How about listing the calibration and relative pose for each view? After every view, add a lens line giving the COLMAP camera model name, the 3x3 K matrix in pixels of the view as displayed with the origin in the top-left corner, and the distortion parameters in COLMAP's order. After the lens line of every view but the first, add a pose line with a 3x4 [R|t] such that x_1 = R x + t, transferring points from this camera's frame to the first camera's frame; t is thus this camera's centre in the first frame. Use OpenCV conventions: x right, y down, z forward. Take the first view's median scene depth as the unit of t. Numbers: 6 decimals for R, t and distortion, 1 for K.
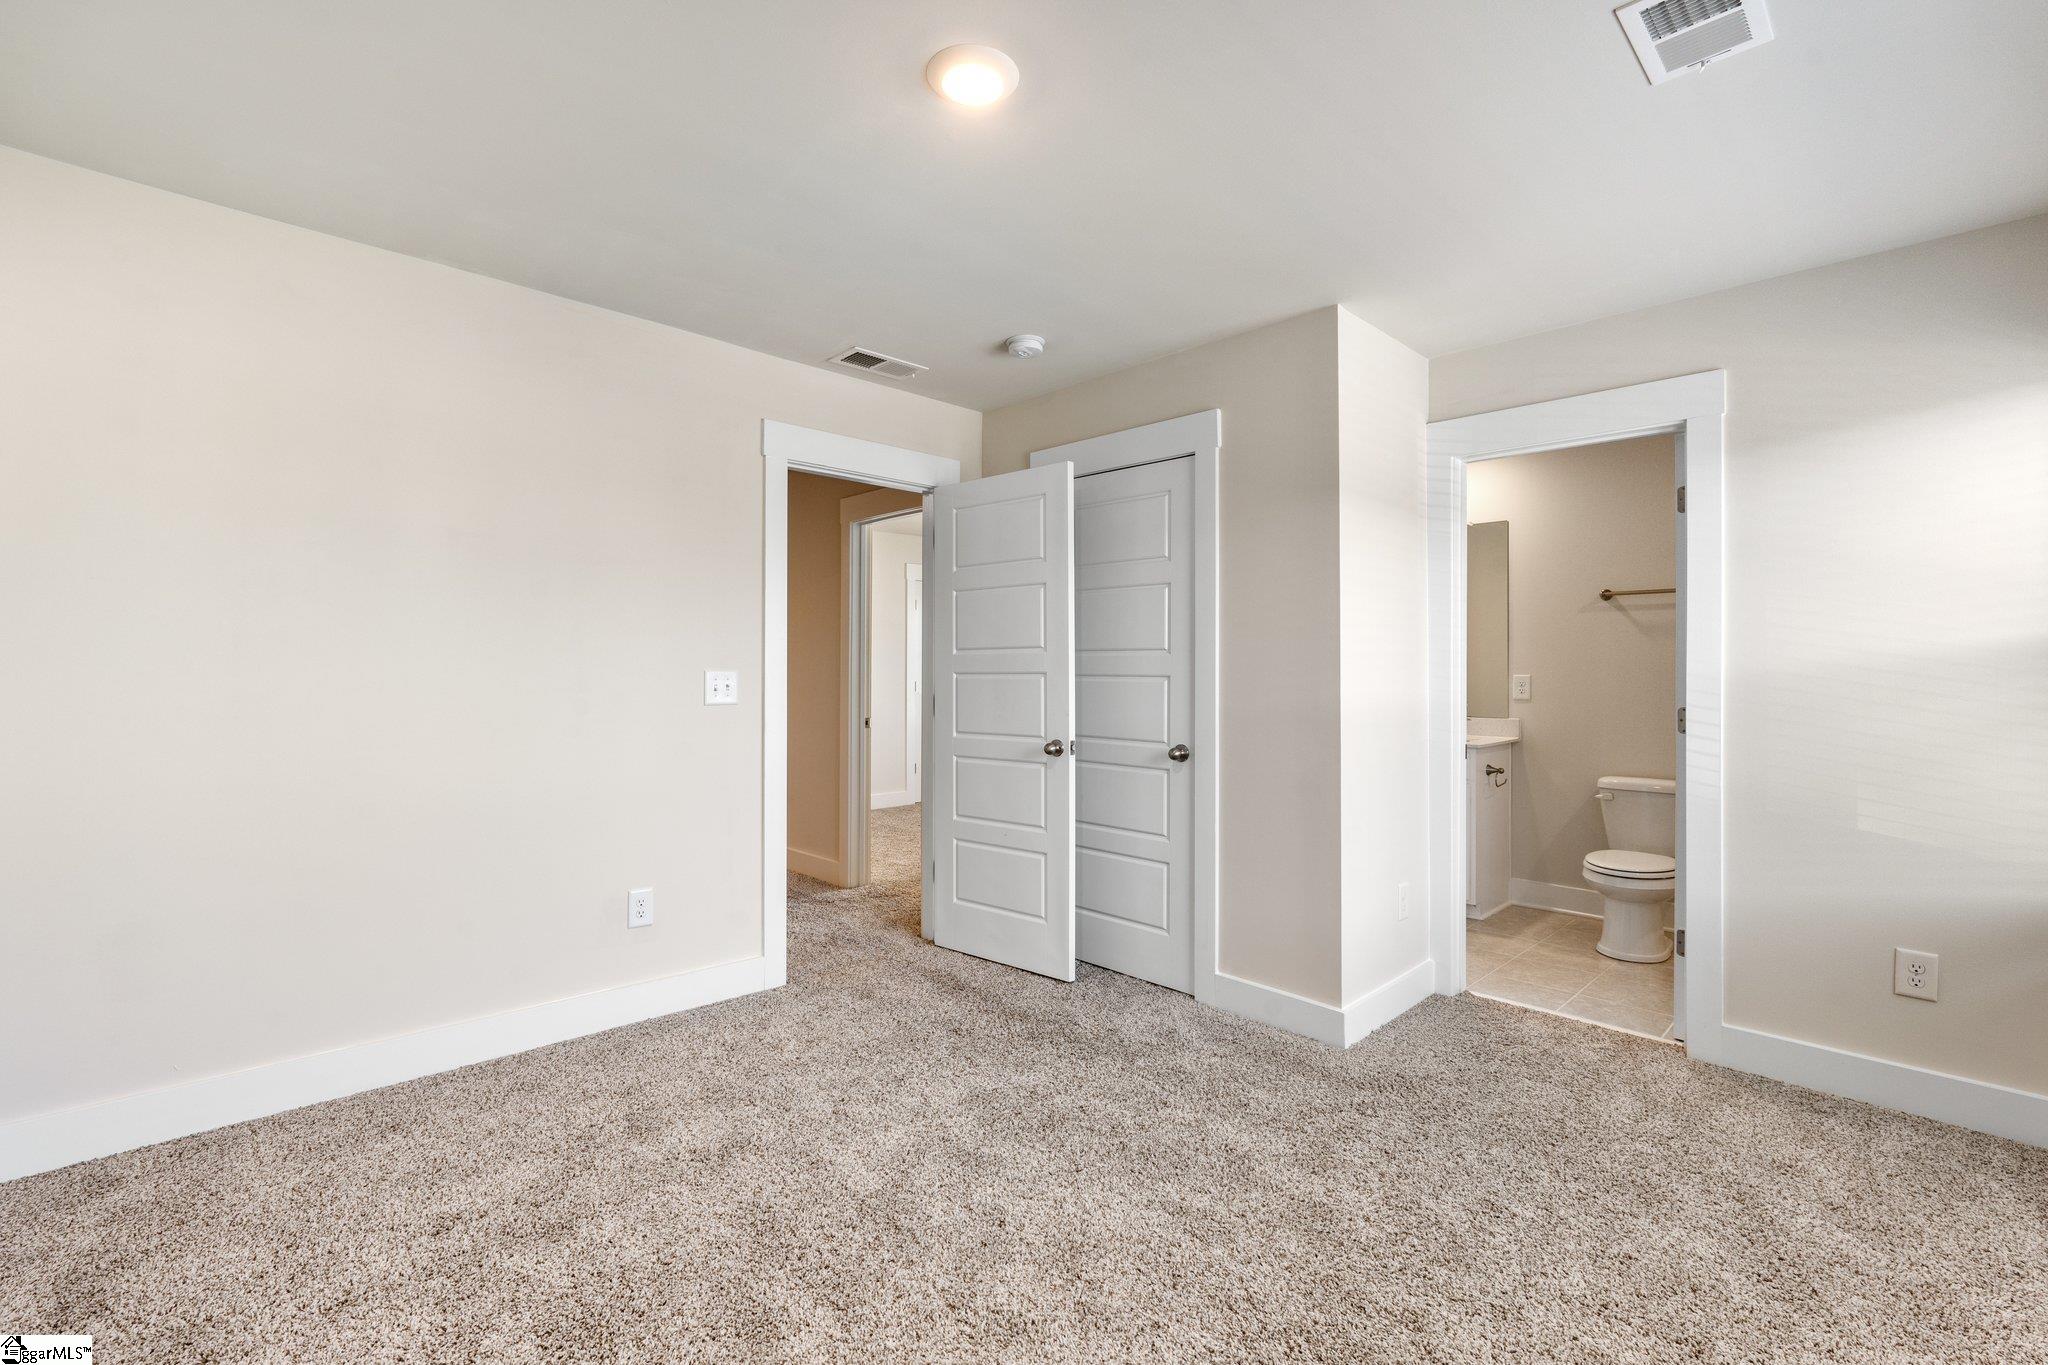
lens RADIAL K [[896.8, 0, 1041.3], [0, 896.8, 671.6], [0, 0, 1]] dist [-0.002903, -0.000049]
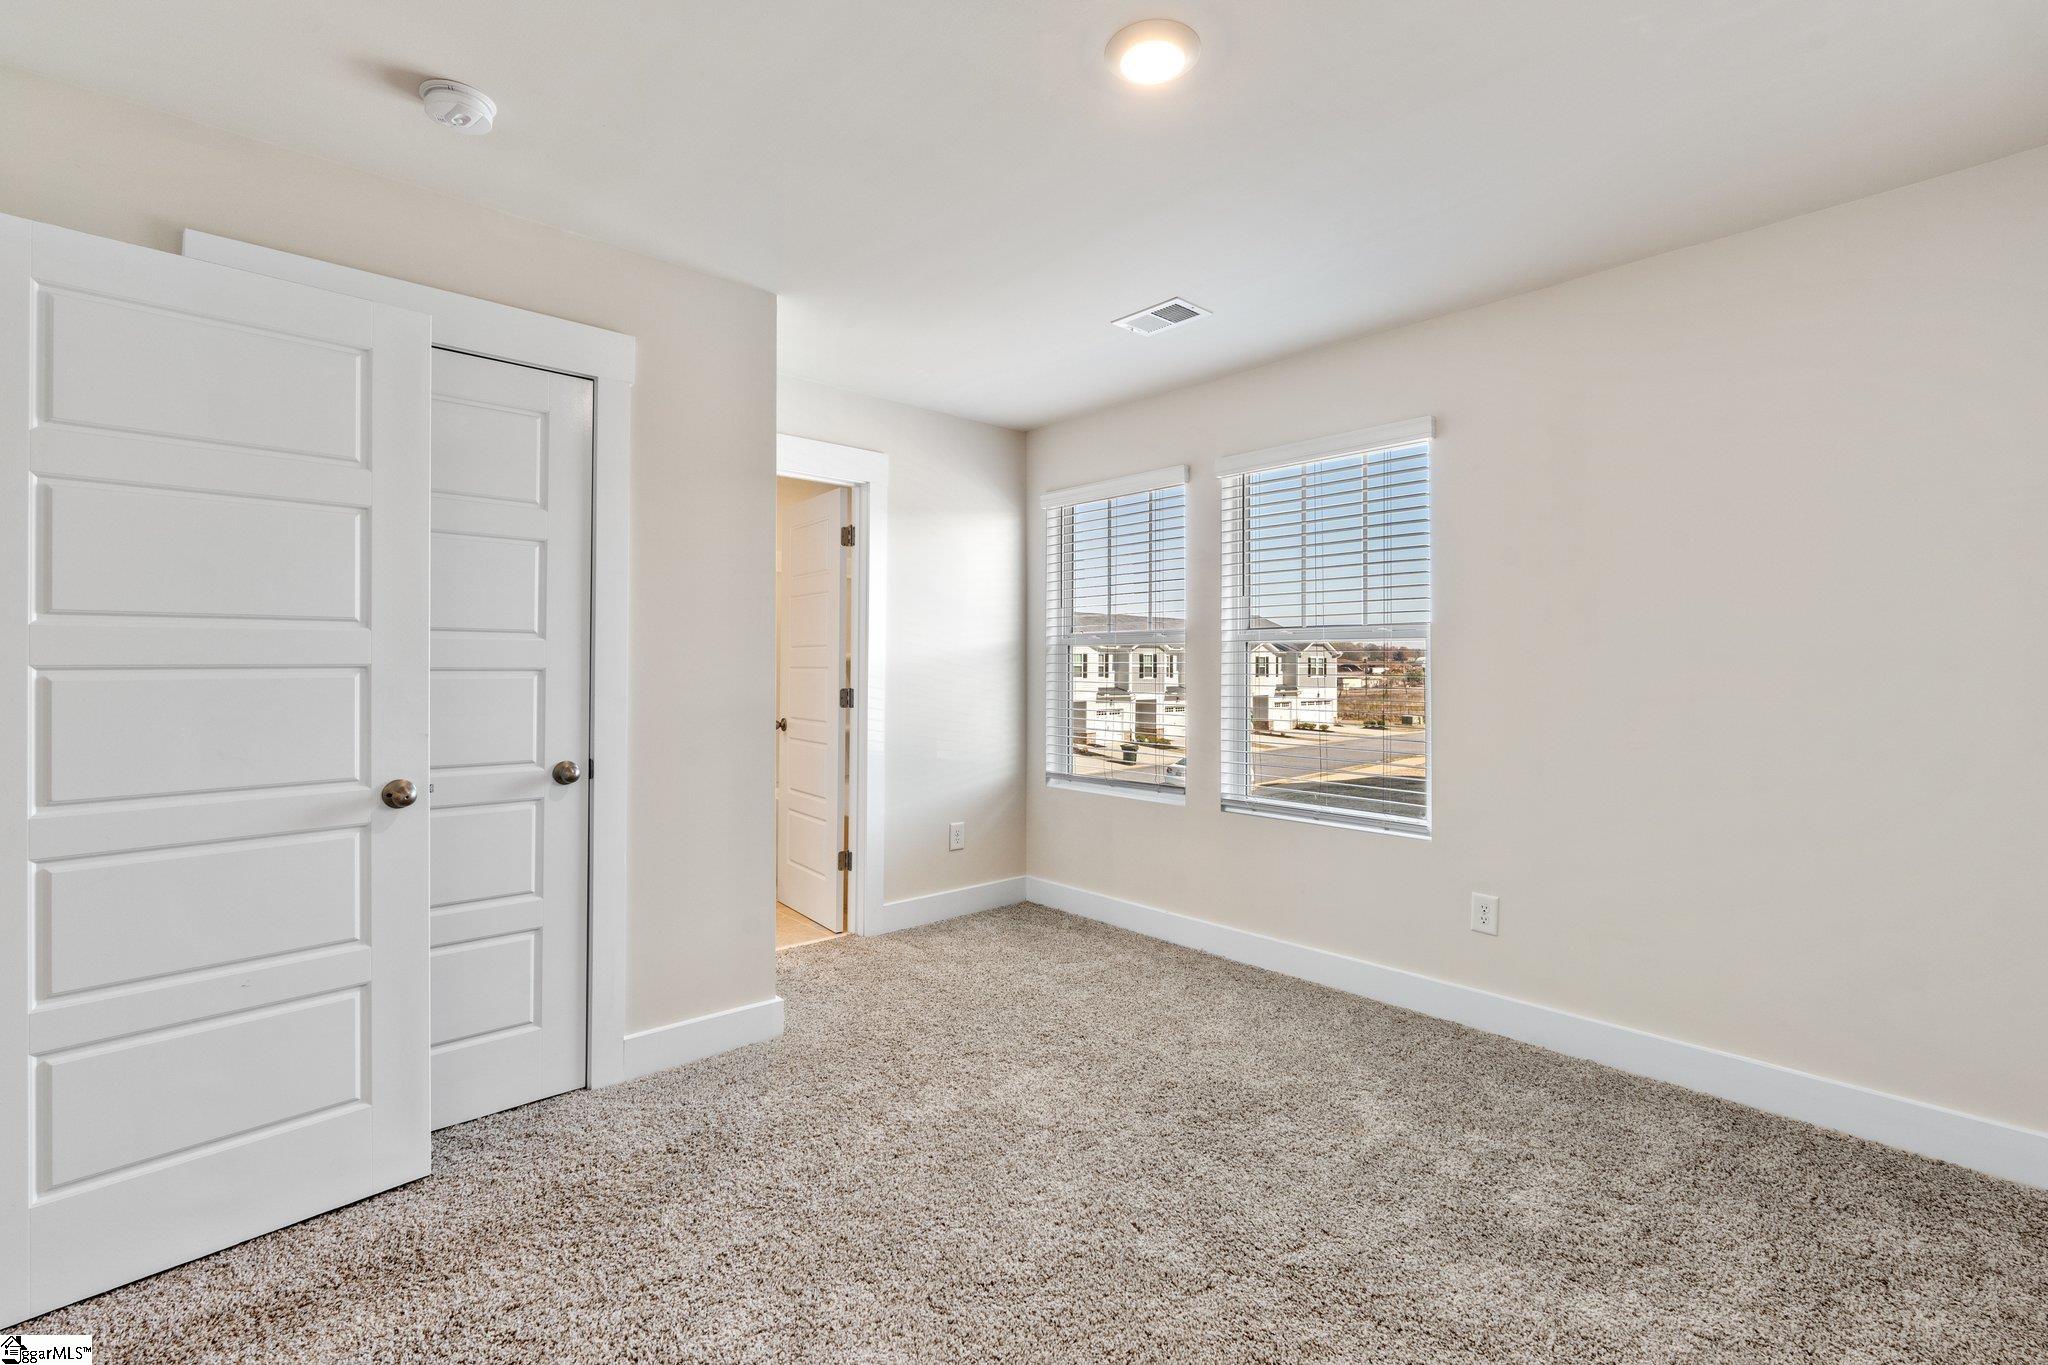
lens RADIAL K [[896.8, 0, 1041.3], [0, 896.8, 671.6], [0, 0, 1]] dist [-0.002903, -0.000049]
pose [[0.033773, -0.012906, 0.999346, -0.632775], [-0.006970, 0.999889, 0.013148, -0.006670], [-0.999405, -0.007409, 0.033679, 0.643883]]
